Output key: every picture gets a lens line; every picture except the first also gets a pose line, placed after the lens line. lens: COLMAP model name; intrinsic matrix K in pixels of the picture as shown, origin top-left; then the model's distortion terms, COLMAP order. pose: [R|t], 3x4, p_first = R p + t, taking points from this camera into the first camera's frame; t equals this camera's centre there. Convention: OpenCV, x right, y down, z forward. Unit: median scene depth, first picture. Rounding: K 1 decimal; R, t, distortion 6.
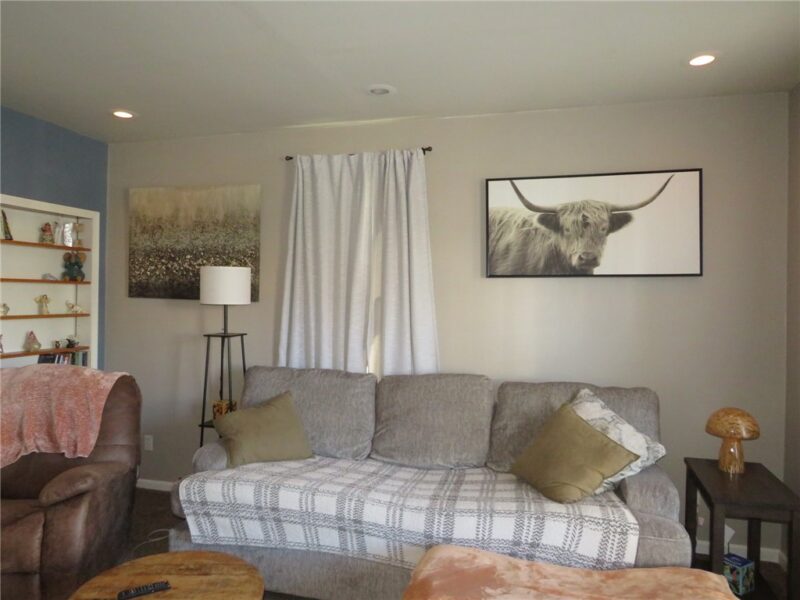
lens RADIAL K [[578.4, 0, 397.7], [0, 578.4, 299.8], [0, 0, 1]] dist [-0.010345, 0.006418]
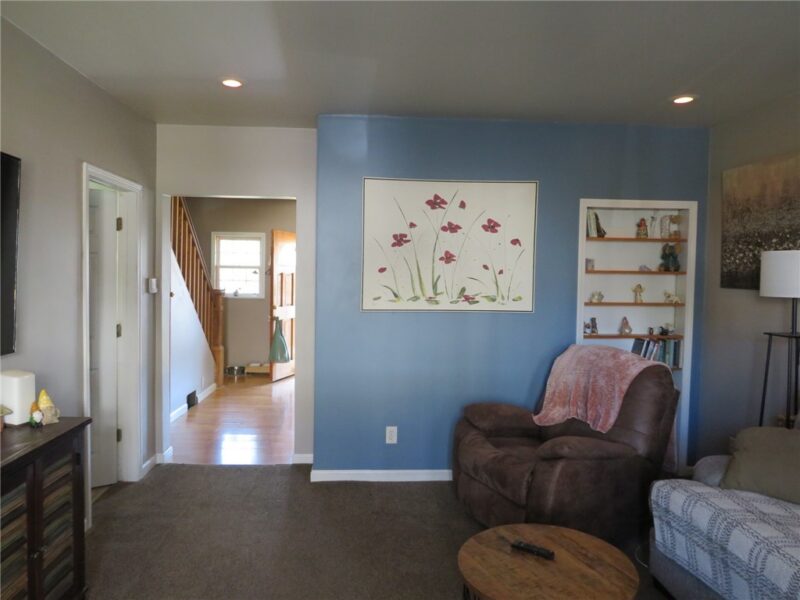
lens RADIAL K [[578.4, 0, 395.6], [0, 578.4, 297.6], [0, 0, 1]] dist [-0.010345, 0.006418]
pose [[0.316775, 0.024278, -0.948190, 0.279138], [-0.015468, 0.999672, 0.020429, 0.000764], [0.948375, 0.008195, 0.317046, 0.212231]]
